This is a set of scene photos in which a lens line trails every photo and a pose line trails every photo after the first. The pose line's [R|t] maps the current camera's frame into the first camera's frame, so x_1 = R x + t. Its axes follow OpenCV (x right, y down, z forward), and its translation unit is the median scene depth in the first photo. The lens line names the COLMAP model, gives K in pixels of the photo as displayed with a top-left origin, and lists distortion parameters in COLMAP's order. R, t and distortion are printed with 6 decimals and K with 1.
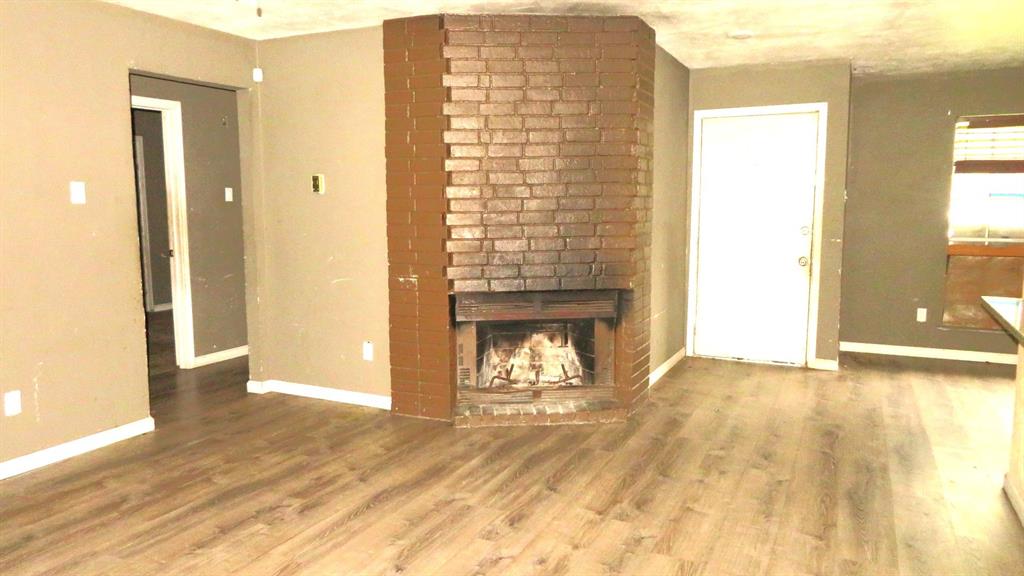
lens RADIAL K [[732.6, 0, 507.9], [0, 732.6, 282.4], [0, 0, 1]] dist [-0.009876, -0.003183]
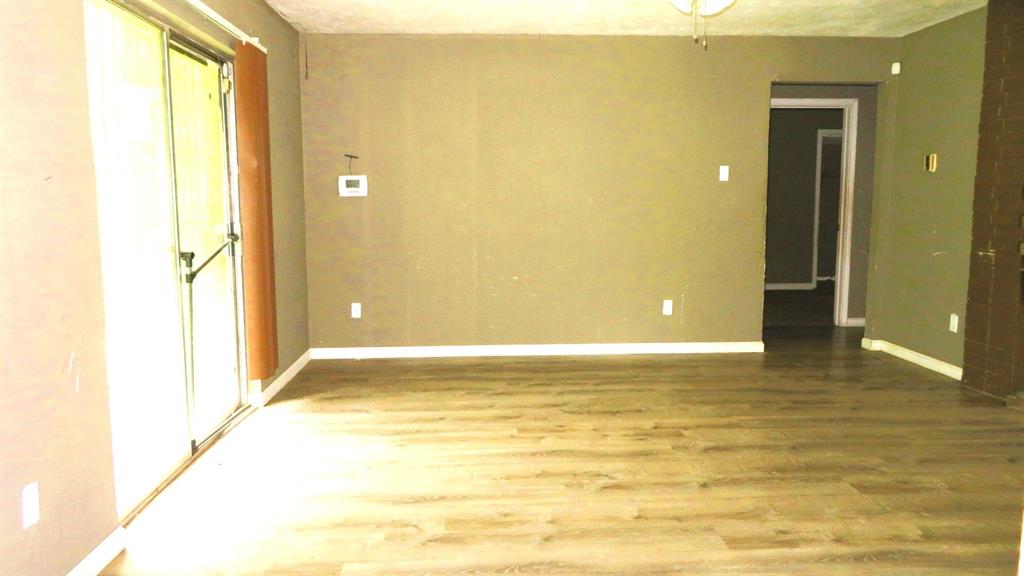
lens RADIAL K [[732.6, 0, 506.6], [0, 732.6, 289.3], [0, 0, 1]] dist [-0.009876, -0.003183]
pose [[0.474437, 0.107823, -0.873661, 0.522140], [-0.102035, 0.992516, 0.067082, 0.054067], [0.874356, 0.057318, 0.481888, -0.068491]]
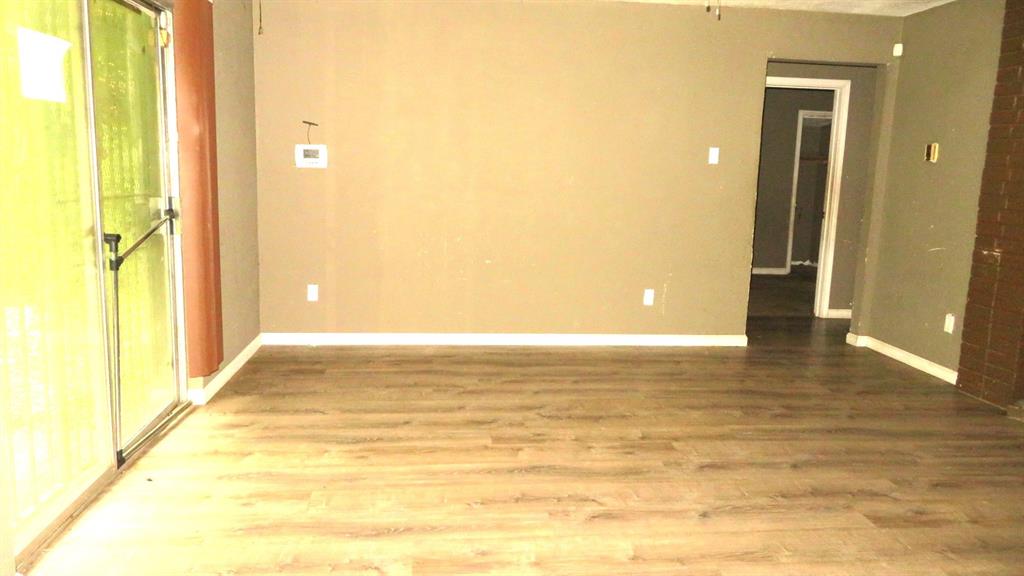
lens RADIAL K [[732.6, 0, 507.6], [0, 732.6, 289.2], [0, 0, 1]] dist [-0.009876, -0.003183]
pose [[0.518775, 0.157312, -0.840313, 0.410343], [-0.131289, 0.985924, 0.103520, 0.032222], [0.844770, 0.056620, 0.532126, -0.034374]]
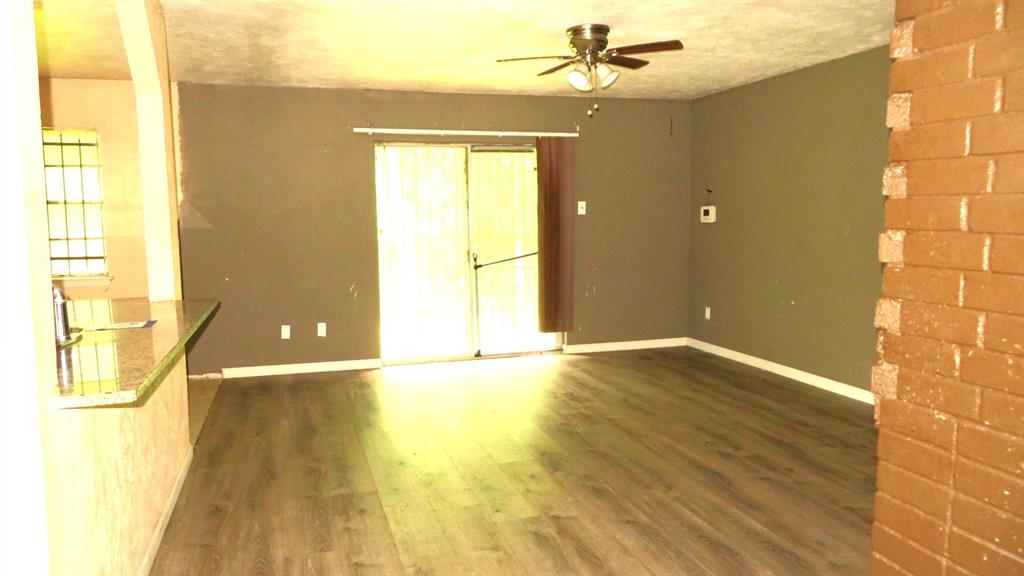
lens RADIAL K [[732.6, 0, 504.6], [0, 732.6, 288.8], [0, 0, 1]] dist [-0.009876, -0.003183]
pose [[-0.732647, 0.080298, -0.675855, 0.714278], [-0.068783, 0.979197, 0.190901, -0.157140], [0.677124, 0.186350, -0.711882, 1.376168]]
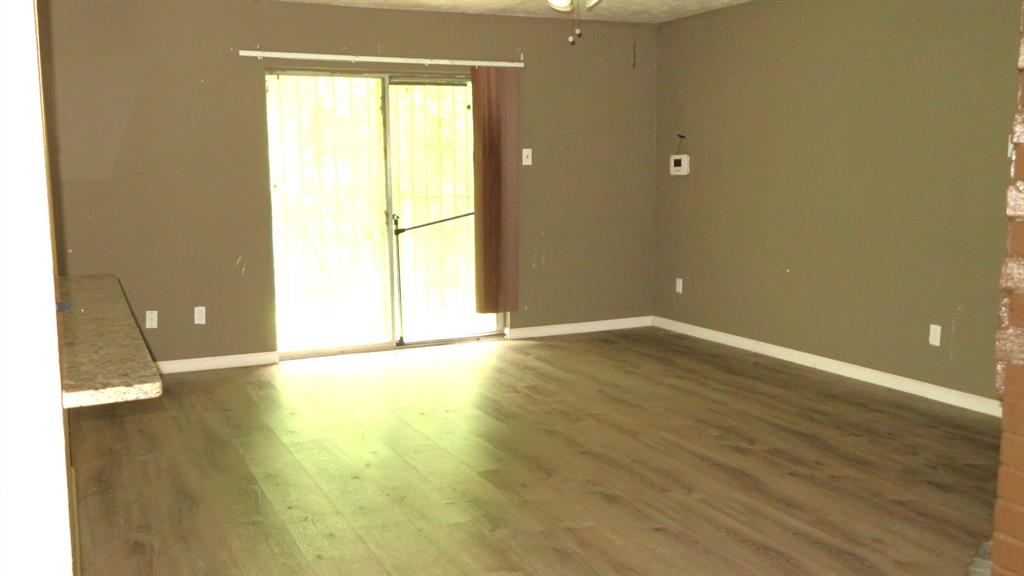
lens RADIAL K [[943.9, 0, 507.6], [0, 943.9, 287.9], [0, 0, 1]] dist [0.013730, 0.000000]
pose [[-0.622660, 0.111103, -0.774565, 0.839678], [-0.083498, 0.974783, 0.206945, -0.150588], [0.778025, 0.193531, -0.597682, 1.313590]]
